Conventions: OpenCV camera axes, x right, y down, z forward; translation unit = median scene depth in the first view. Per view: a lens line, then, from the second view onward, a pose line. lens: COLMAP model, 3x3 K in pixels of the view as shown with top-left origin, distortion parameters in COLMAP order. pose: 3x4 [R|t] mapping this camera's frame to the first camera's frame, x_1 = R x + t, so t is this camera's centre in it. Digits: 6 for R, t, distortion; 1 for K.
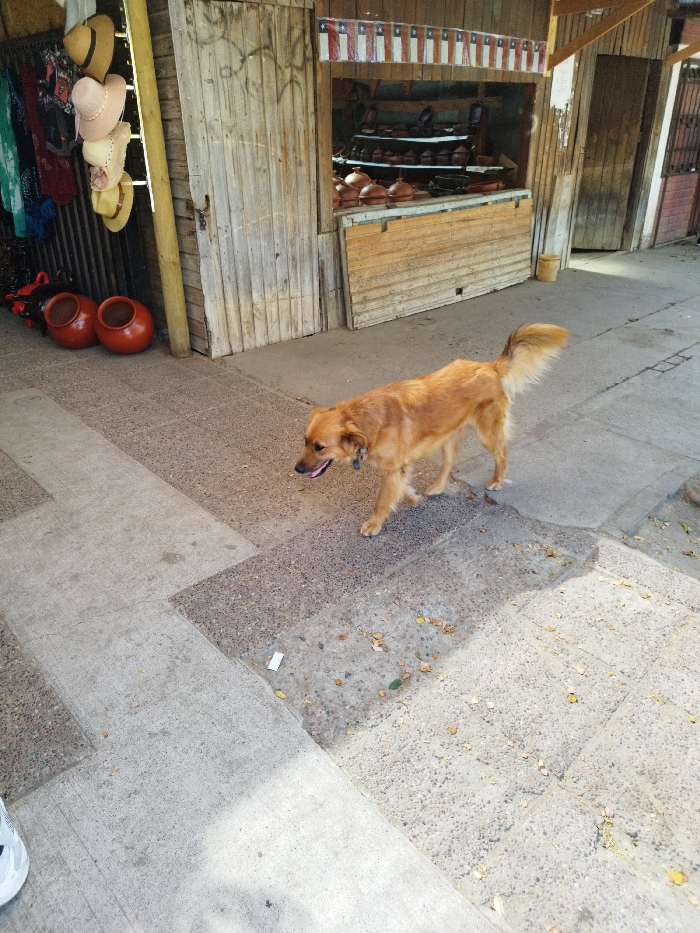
lens RADIAL K [[660.0, 0, 344.5], [0, 660.0, 464.0], [0, 0, 1]] dist [0.010773, 0.001157]
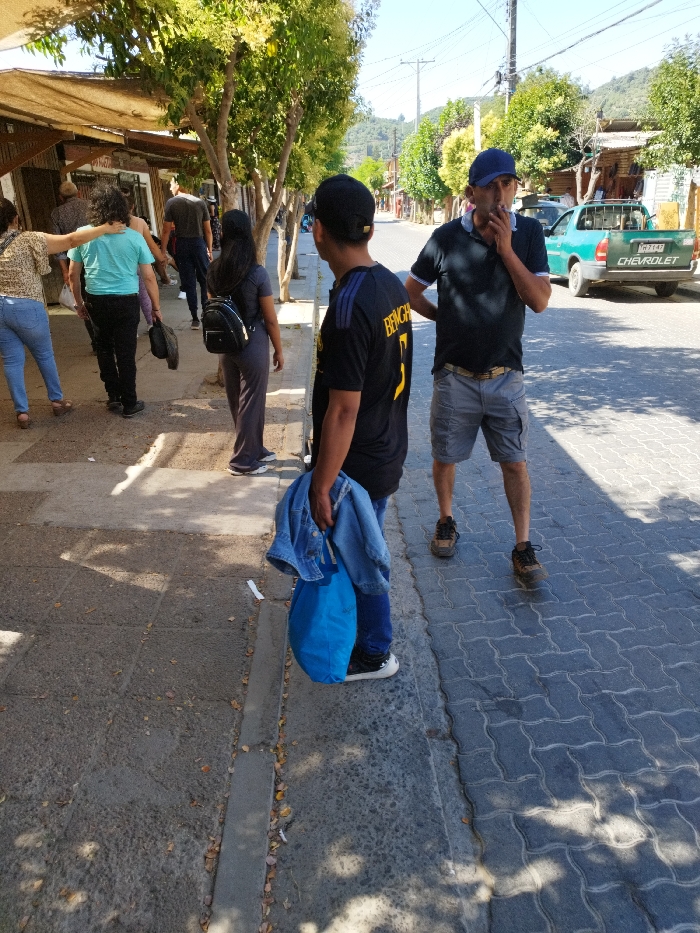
lens RADIAL K [[660.0, 0, 344.5], [0, 660.0, 464.0], [0, 0, 1]] dist [0.010773, 0.001157]
pose [[0.652442, -0.269774, 0.708196, -0.986327], [0.342491, 0.938582, 0.042007, 0.457132], [-0.676032, 0.215143, 0.704765, -0.949113]]
